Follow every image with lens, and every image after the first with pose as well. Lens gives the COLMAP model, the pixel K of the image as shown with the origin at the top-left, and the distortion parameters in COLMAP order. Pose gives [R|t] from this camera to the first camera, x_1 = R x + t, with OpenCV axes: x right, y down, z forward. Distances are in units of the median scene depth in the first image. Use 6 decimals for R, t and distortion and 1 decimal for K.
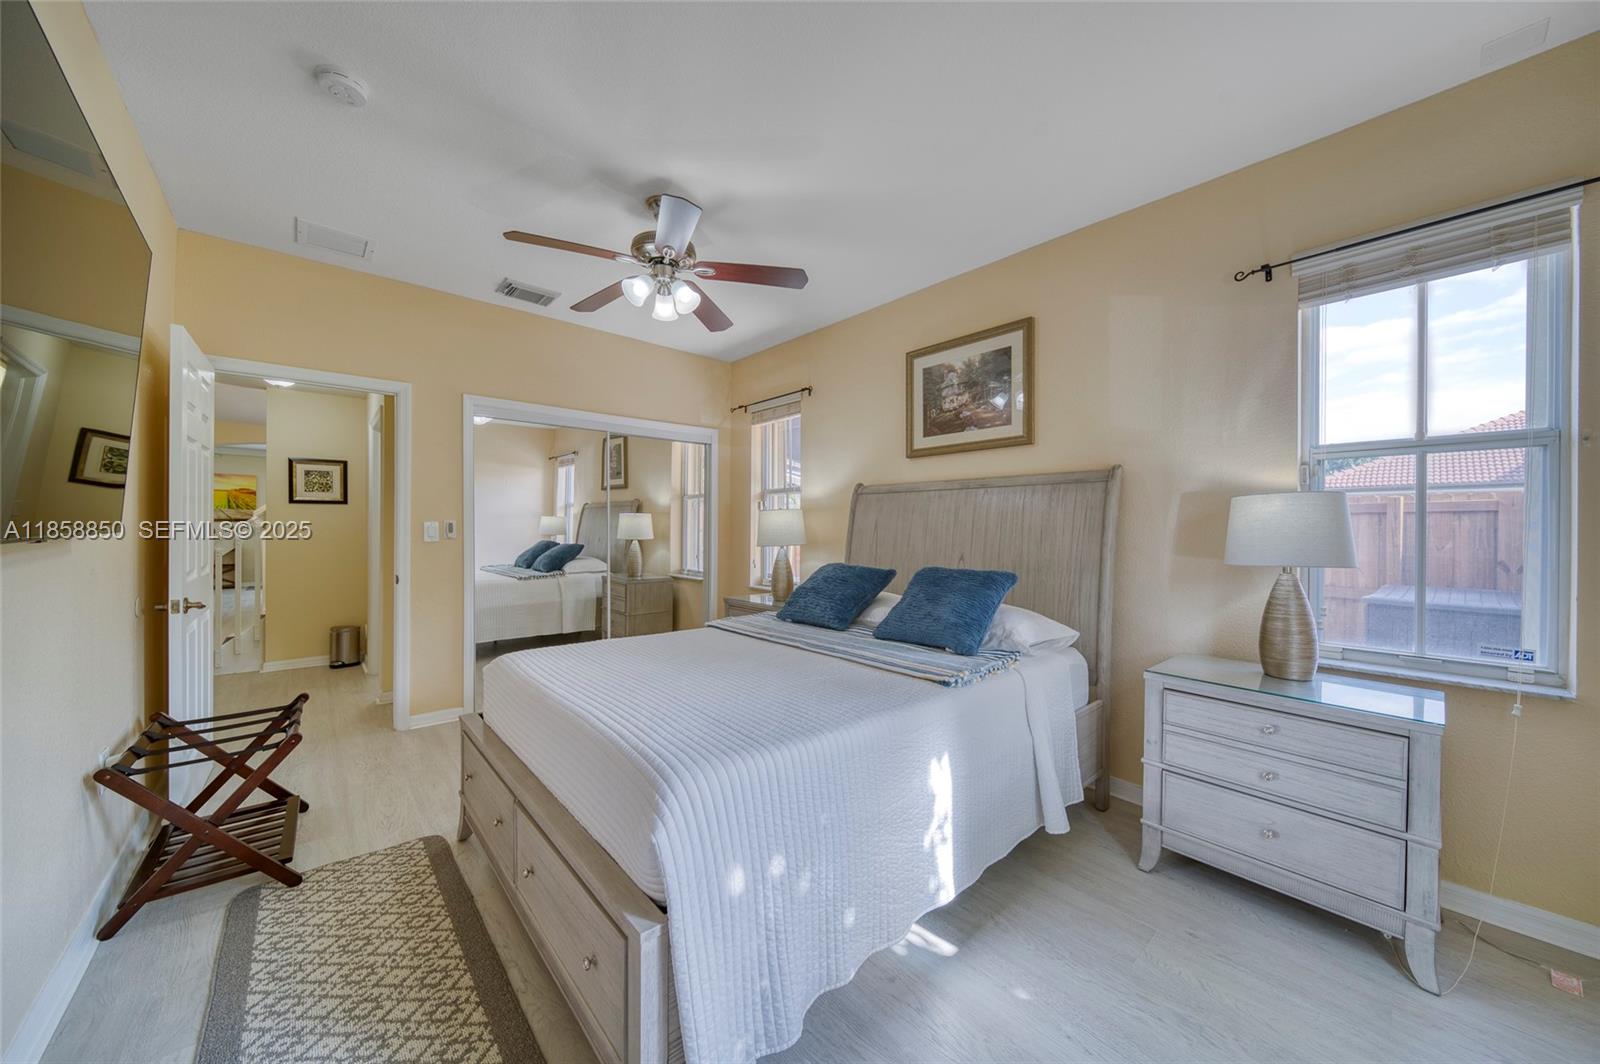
lens RADIAL K [[561.3, 0, 796.4], [0, 561.3, 527.7], [0, 0, 1]] dist [-0.000767, -0.000464]
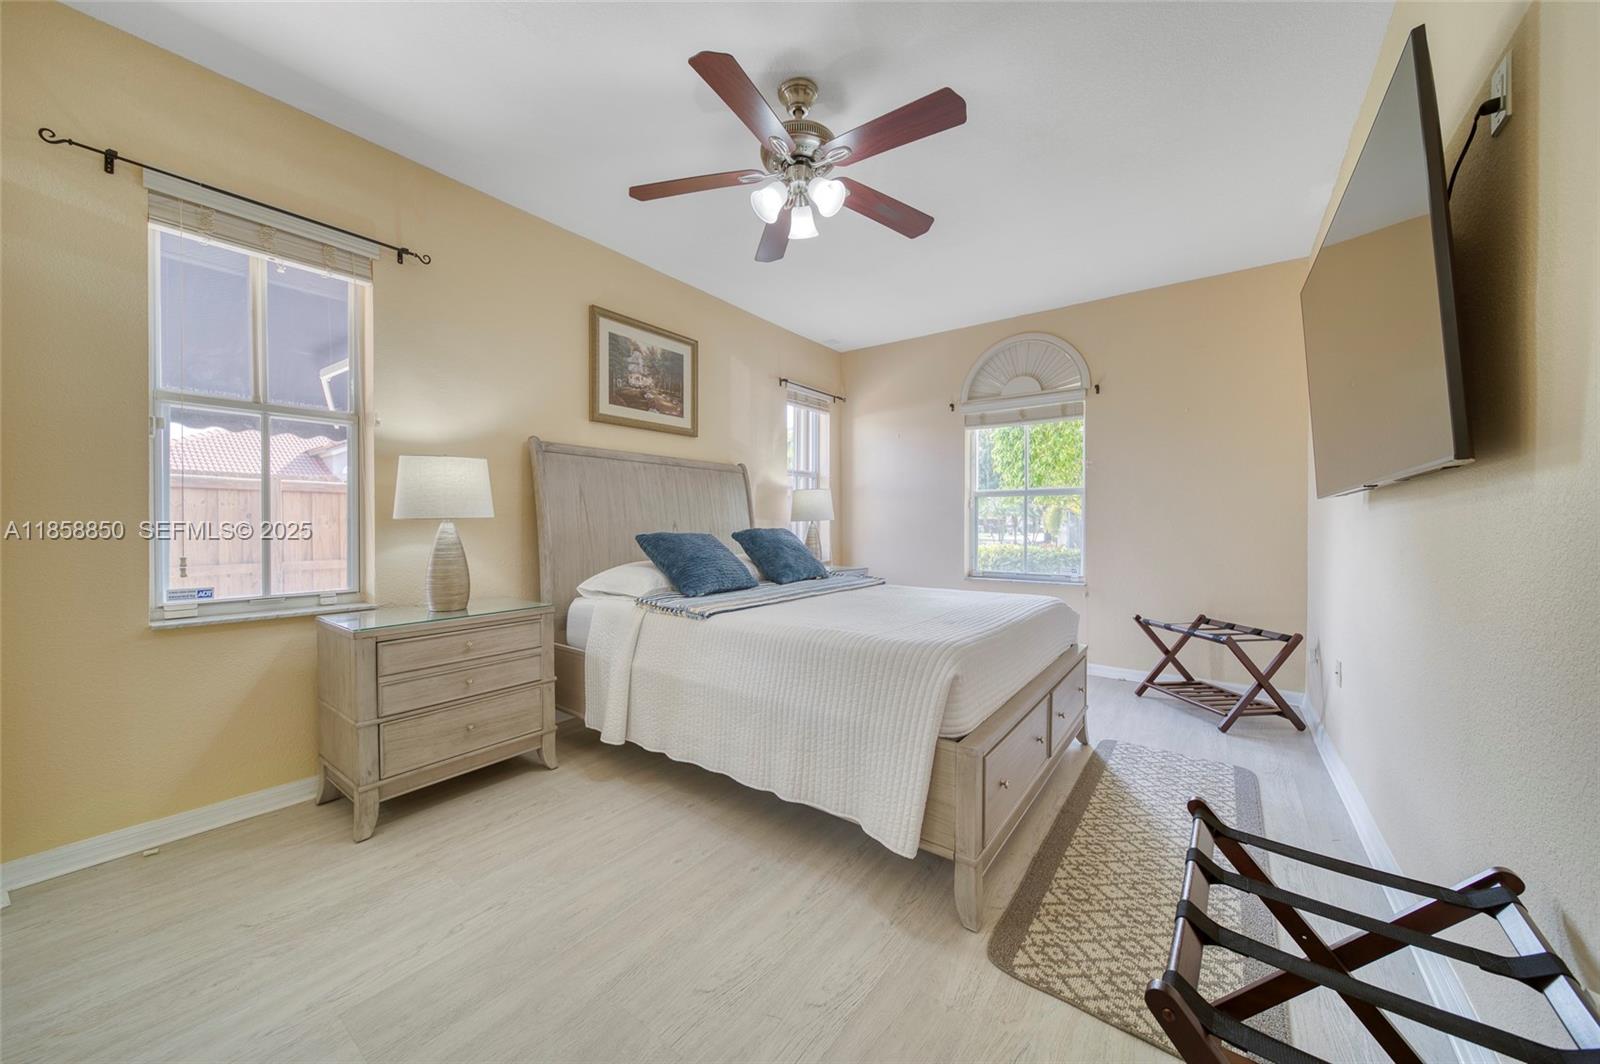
lens RADIAL K [[561.3, 0, 796.4], [0, 561.3, 527.7], [0, 0, 1]] dist [-0.000767, -0.000464]
pose [[-0.204473, -0.018315, 0.978701, -0.851624], [-0.006878, 0.999827, 0.017274, 0.036549], [-0.978848, -0.003199, -0.204564, 0.948765]]
